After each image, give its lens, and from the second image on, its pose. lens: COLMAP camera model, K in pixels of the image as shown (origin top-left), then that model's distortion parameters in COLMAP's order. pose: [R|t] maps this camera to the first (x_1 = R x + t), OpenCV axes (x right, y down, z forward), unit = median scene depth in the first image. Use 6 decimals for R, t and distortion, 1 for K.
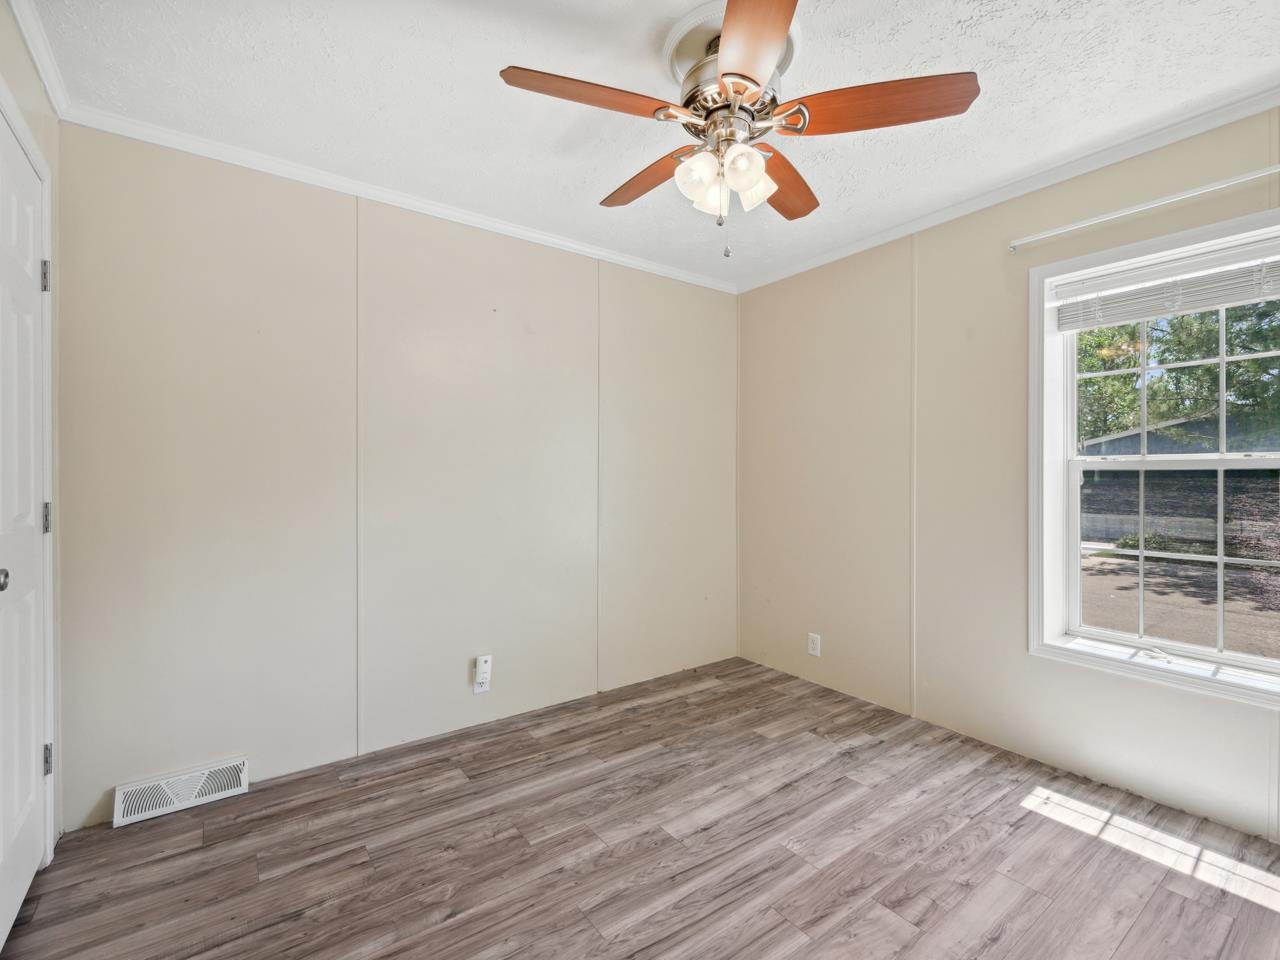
lens RADIAL K [[586.5, 0, 641.6], [0, 586.5, 482.7], [0, 0, 1]] dist [0.000212, 0.000735]
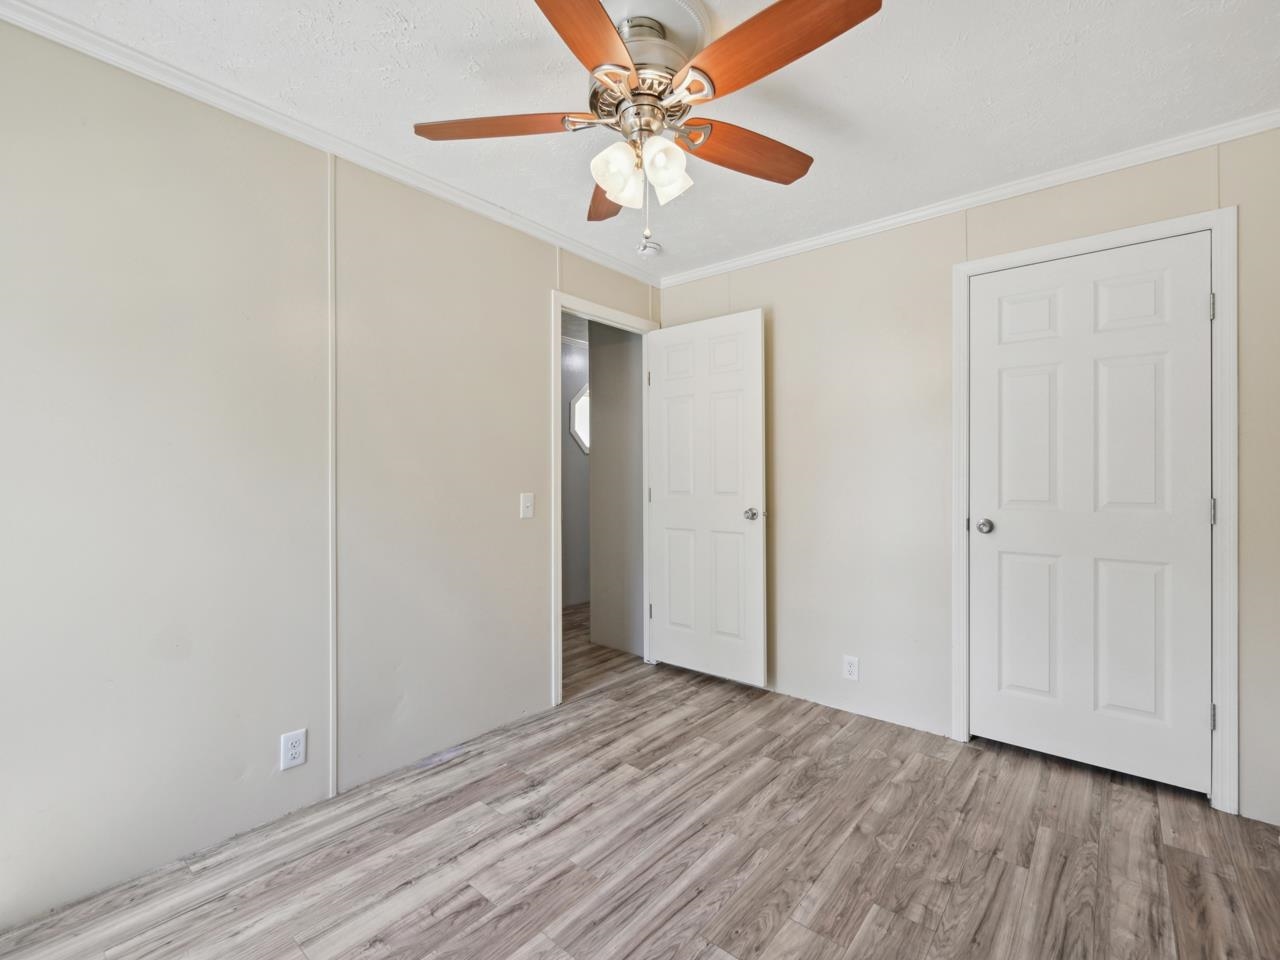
lens RADIAL K [[586.5, 0, 641.6], [0, 586.5, 482.7], [0, 0, 1]] dist [0.000212, 0.000735]
pose [[-0.972377, 0.003732, -0.233386, 0.368679], [-0.001803, 0.999722, 0.023497, -0.015124], [0.233409, 0.023268, -0.972100, 1.907306]]
